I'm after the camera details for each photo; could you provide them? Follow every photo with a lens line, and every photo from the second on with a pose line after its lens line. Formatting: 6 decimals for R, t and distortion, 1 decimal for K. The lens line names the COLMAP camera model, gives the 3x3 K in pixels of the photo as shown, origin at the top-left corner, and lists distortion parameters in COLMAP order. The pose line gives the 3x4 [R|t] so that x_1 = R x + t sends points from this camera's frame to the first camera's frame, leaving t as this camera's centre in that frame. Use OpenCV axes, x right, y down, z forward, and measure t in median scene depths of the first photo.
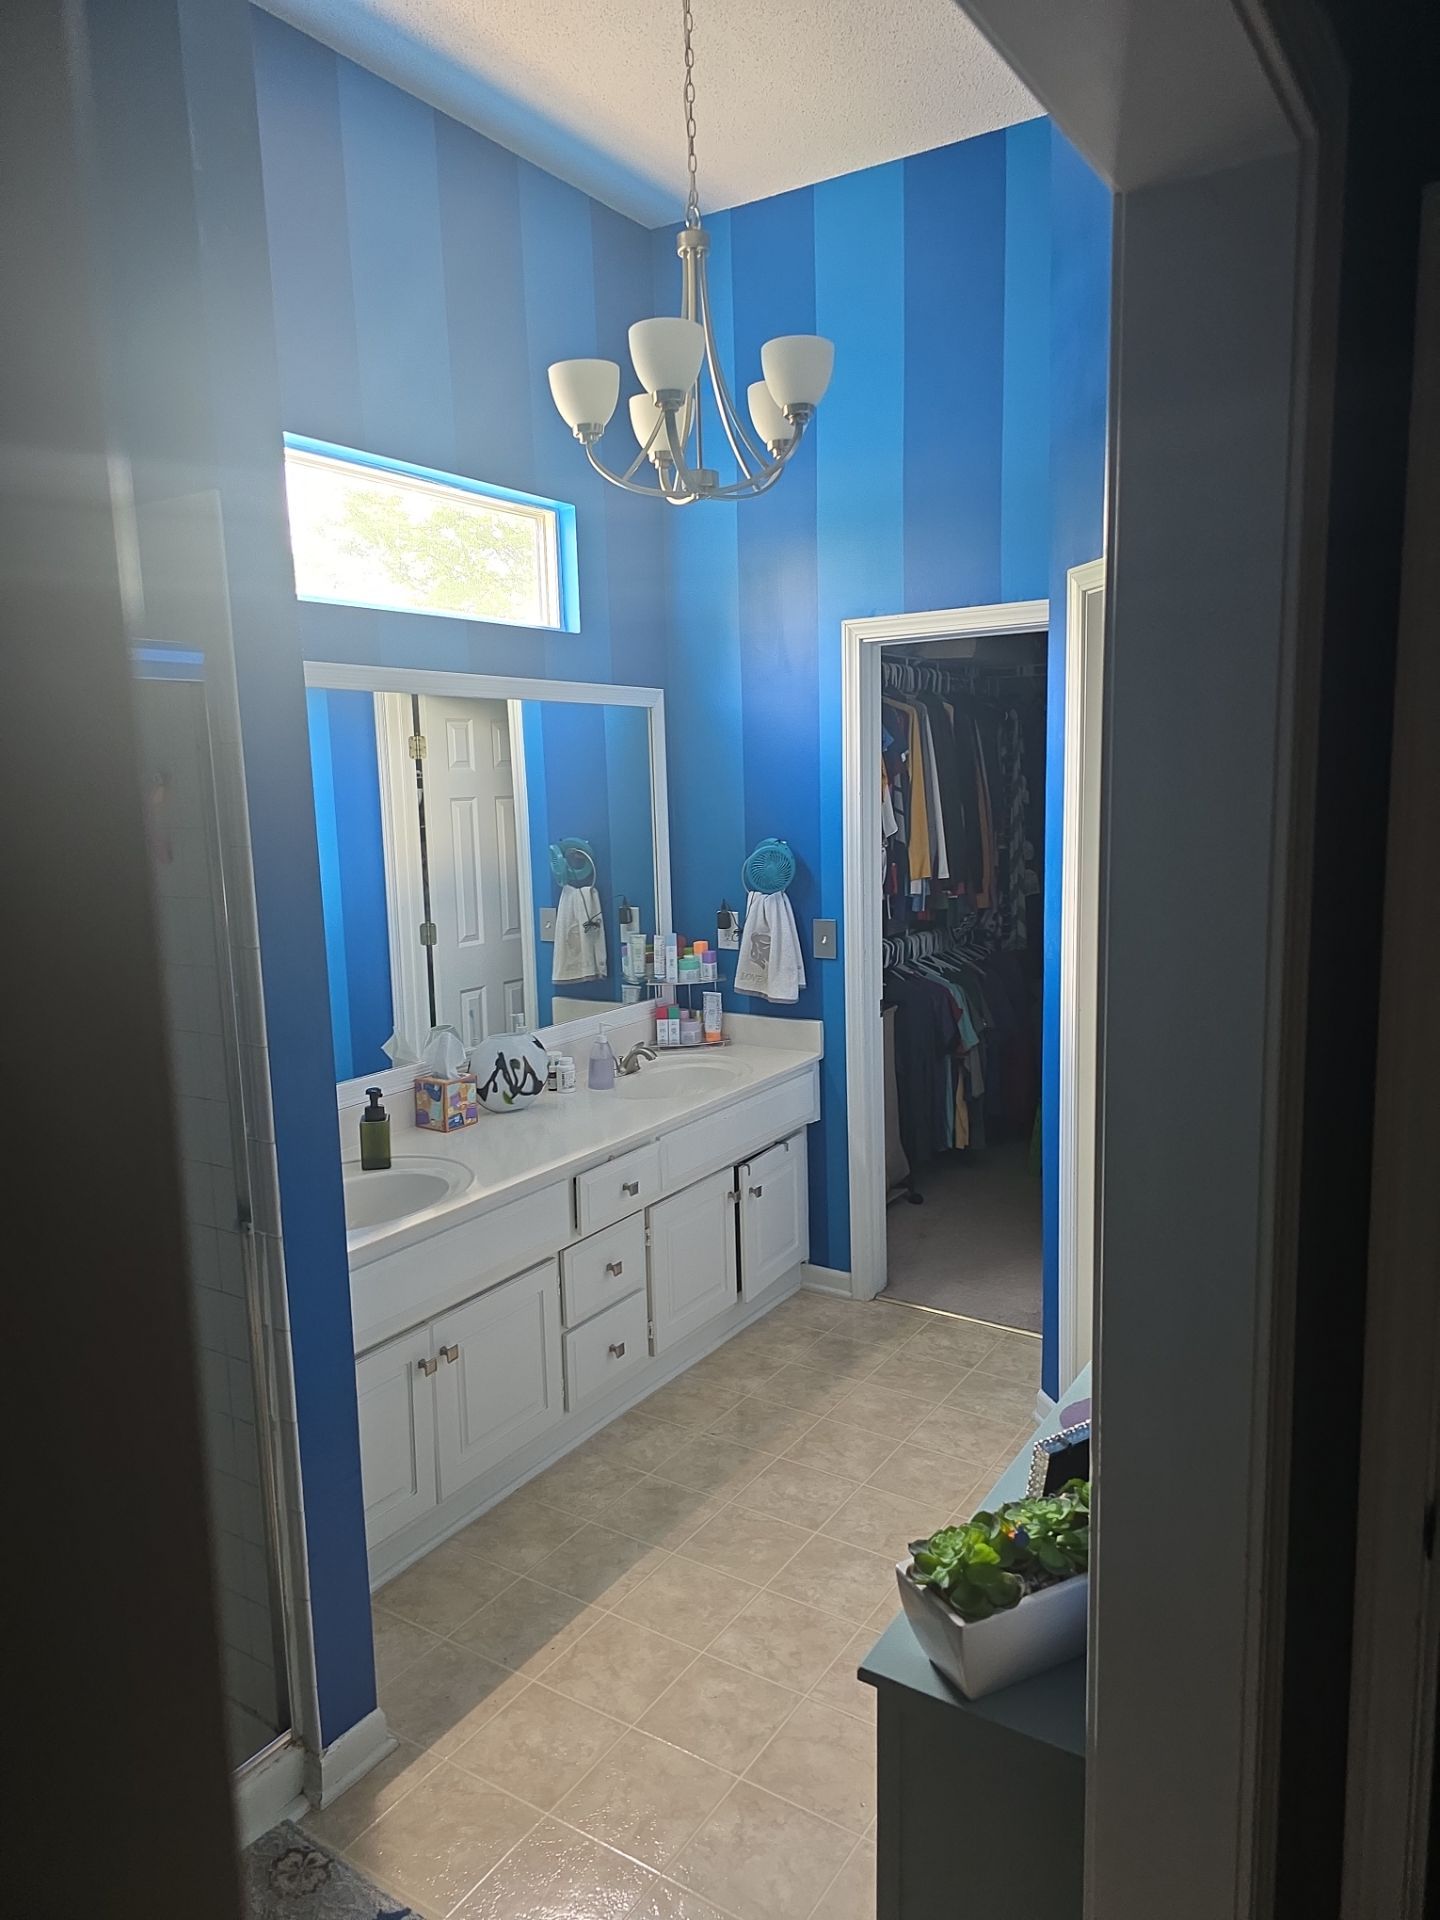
lens RADIAL K [[1287.4, 0, 719.3], [0, 1287.4, 960.5], [0, 0, 1]] dist [0.057918, -0.041733]
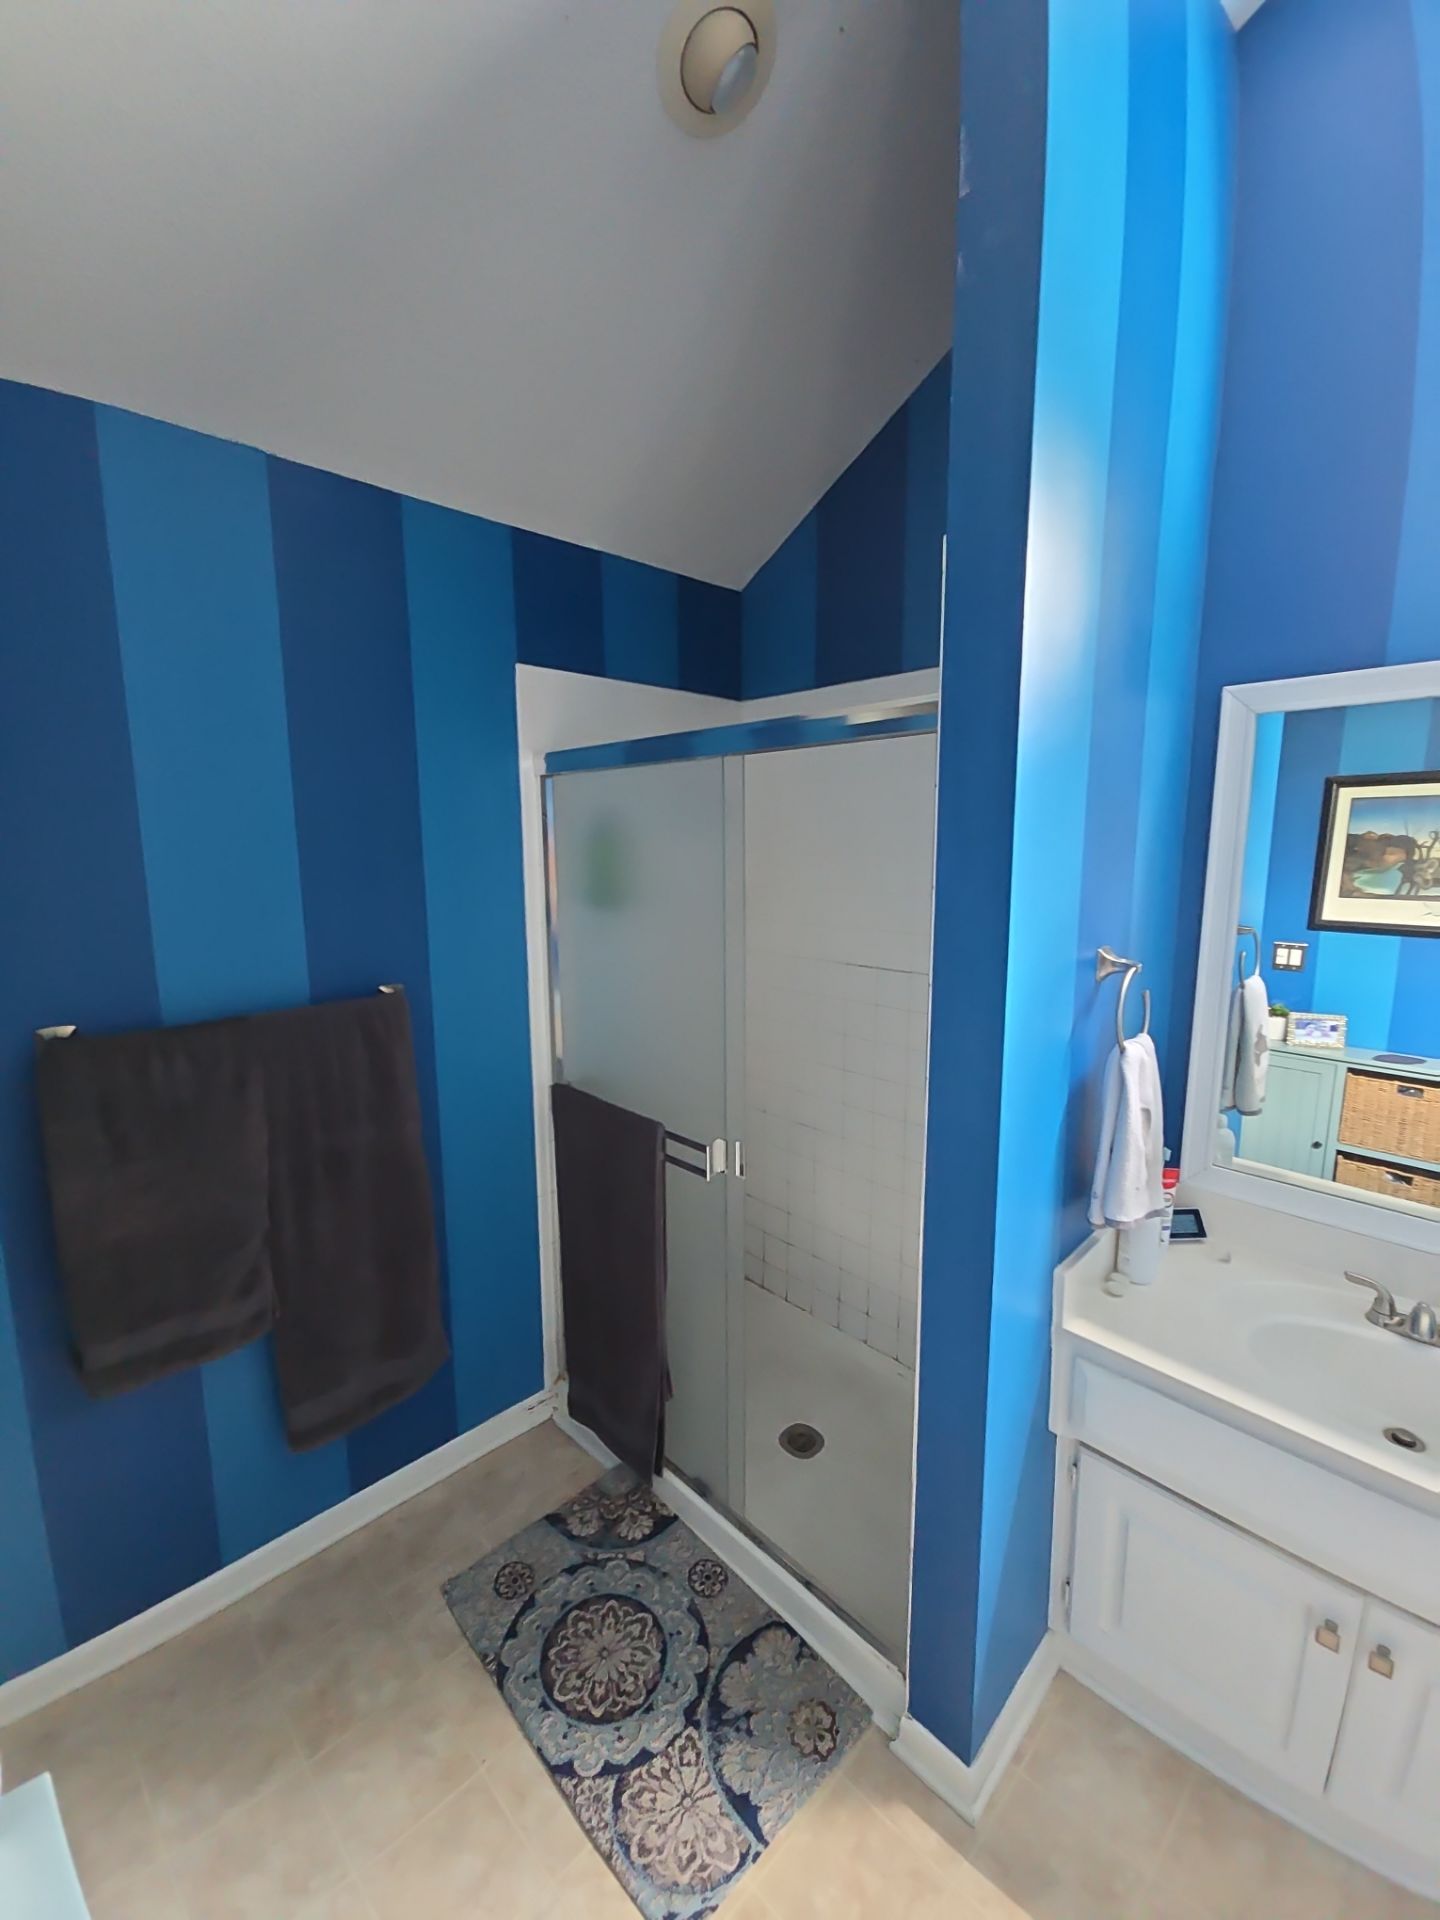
lens RADIAL K [[778.0, 0, 714.9], [0, 778.0, 957.7], [0, 0, 1]] dist [0.007430, -0.003107]
pose [[-0.218529, 0.178590, -0.959349, 0.158723], [-0.125675, 0.969773, 0.209158, -0.080842], [0.967704, 0.166274, -0.189479, 0.552939]]
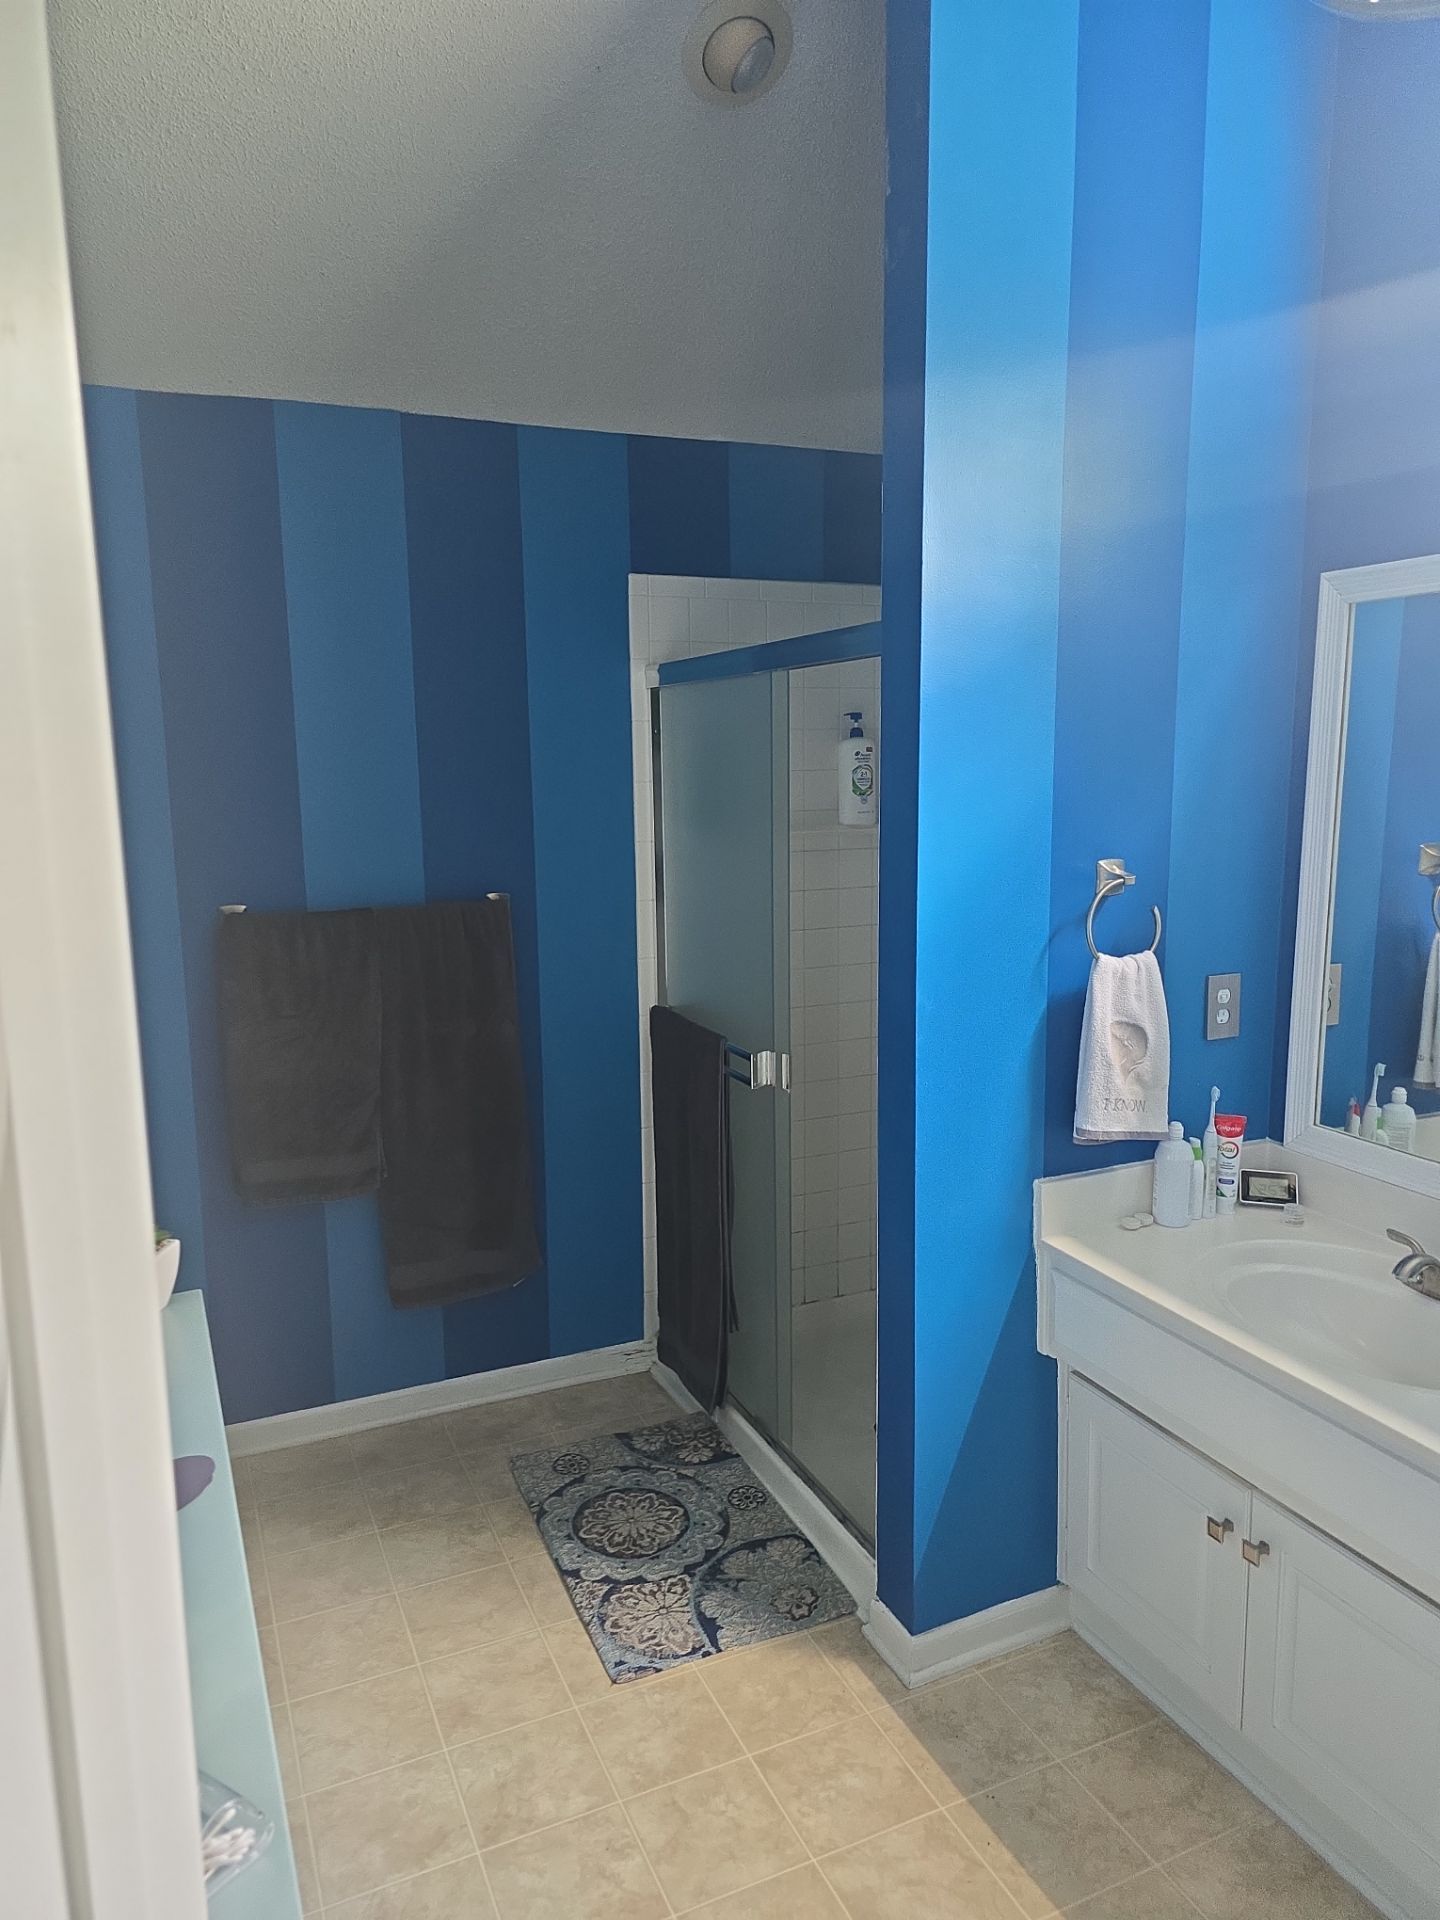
lens RADIAL K [[1287.4, 0, 730.5], [0, 1287.4, 974.6], [0, 0, 1]] dist [0.057918, -0.041733]
pose [[-0.534976, 0.176119, -0.826307, 0.386721], [-0.092475, 0.959949, 0.264475, -0.128481], [0.839791, 0.217901, -0.497263, 0.857689]]
